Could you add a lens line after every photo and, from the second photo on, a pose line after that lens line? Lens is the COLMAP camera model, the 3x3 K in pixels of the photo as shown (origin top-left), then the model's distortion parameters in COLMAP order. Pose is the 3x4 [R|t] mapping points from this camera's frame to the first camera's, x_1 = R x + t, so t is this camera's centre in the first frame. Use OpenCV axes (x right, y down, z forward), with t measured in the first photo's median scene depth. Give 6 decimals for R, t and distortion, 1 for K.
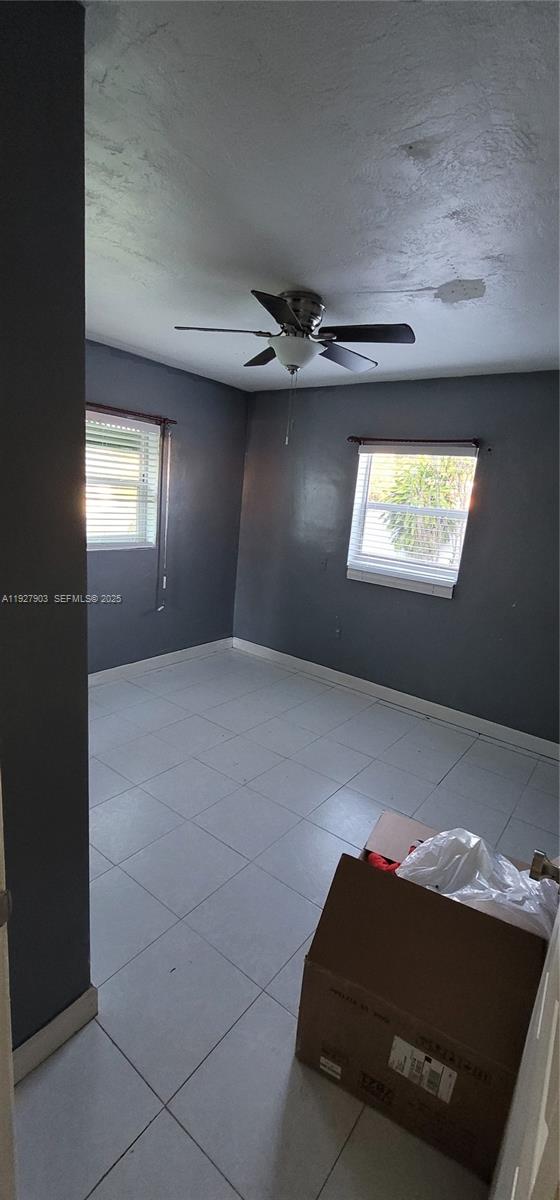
lens RADIAL K [[488.5, 0, 277.3], [0, 488.5, 604.3], [0, 0, 1]] dist [-0.001823, 0.000099]
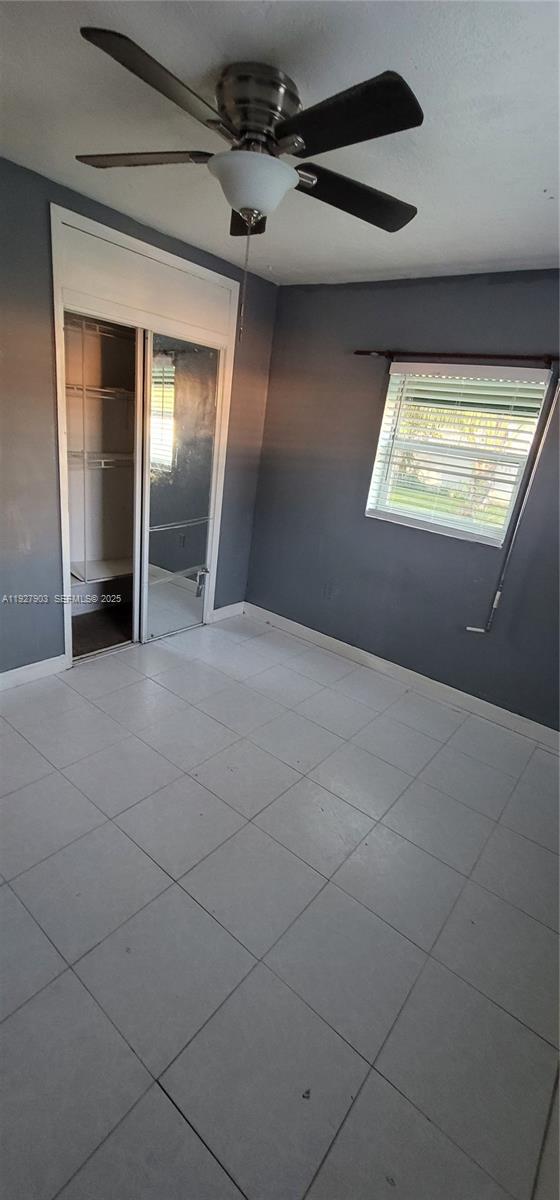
lens RADIAL K [[488.5, 0, 276.1], [0, 488.5, 598.1], [0, 0, 1]] dist [-0.001823, 0.000099]
pose [[-0.012038, 0.263434, -0.964602, 0.504411], [-0.333154, 0.908498, 0.252270, -0.133484], [0.942796, 0.324398, 0.076827, 0.735145]]
